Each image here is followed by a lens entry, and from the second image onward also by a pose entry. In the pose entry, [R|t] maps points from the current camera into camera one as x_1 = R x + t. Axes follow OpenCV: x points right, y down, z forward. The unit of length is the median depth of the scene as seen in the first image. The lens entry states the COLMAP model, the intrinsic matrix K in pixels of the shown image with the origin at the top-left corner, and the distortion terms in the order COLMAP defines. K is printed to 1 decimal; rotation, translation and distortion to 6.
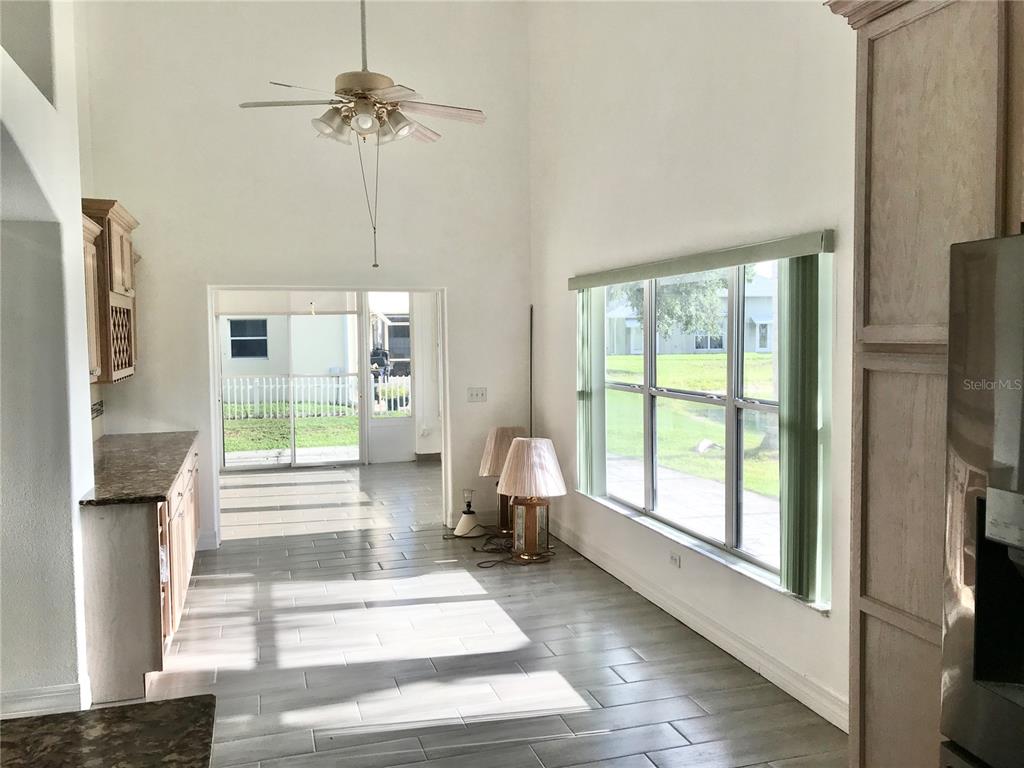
lens RADIAL K [[843.0, 0, 512.0], [0, 843.0, 384.0], [0, 0, 1]] dist [0.028653, 0.000948]
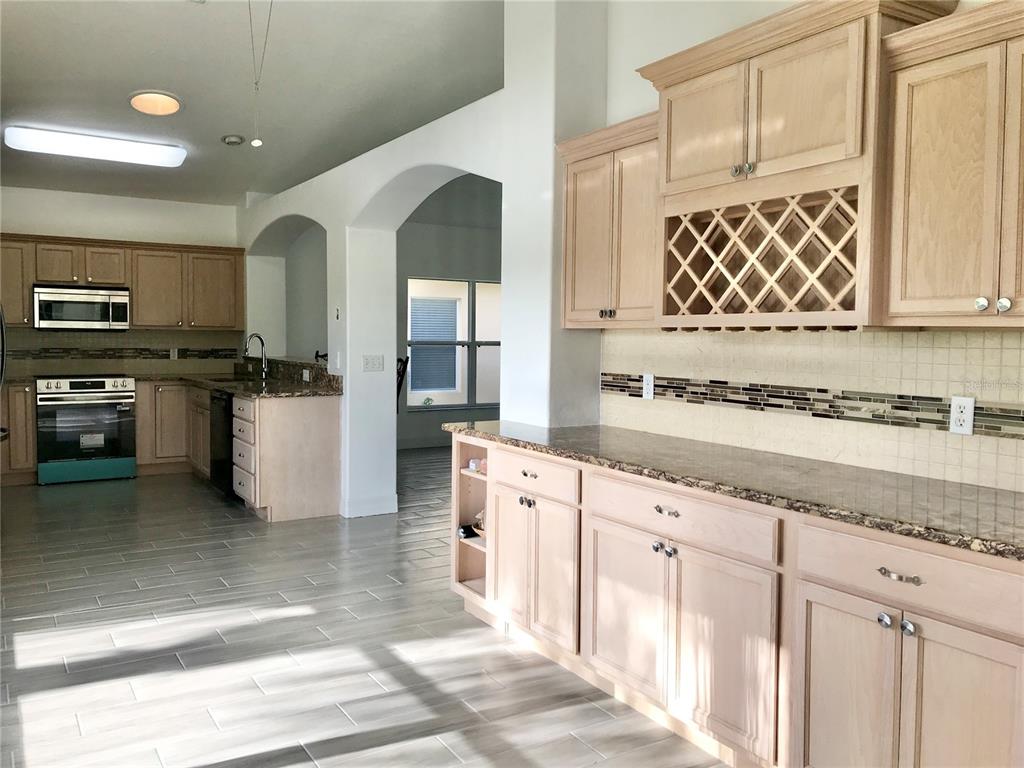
lens RADIAL K [[845.4, 0, 511.2], [0, 845.4, 366.9], [0, 0, 1]] dist [0.106429, -0.001571]
pose [[-0.965790, 0.013560, -0.258970, -0.146684], [-0.012876, 0.994893, 0.100110, -0.033549], [0.259004, 0.100020, -0.960683, 1.354488]]
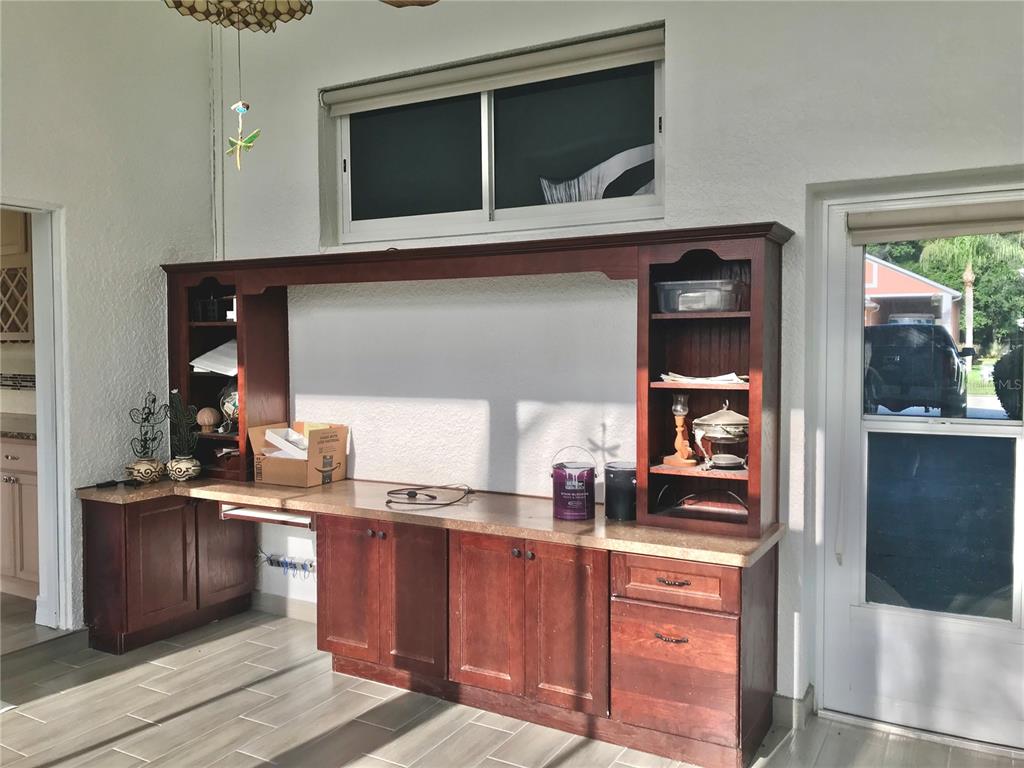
lens RADIAL K [[843.0, 0, 512.0], [0, 843.0, 384.0], [0, 0, 1]] dist [0.028653, 0.000948]
pose [[-0.713159, 0.049707, -0.699237, -0.183797], [-0.032943, 0.994004, 0.104261, -0.073175], [0.700227, 0.097390, -0.707246, 1.906386]]
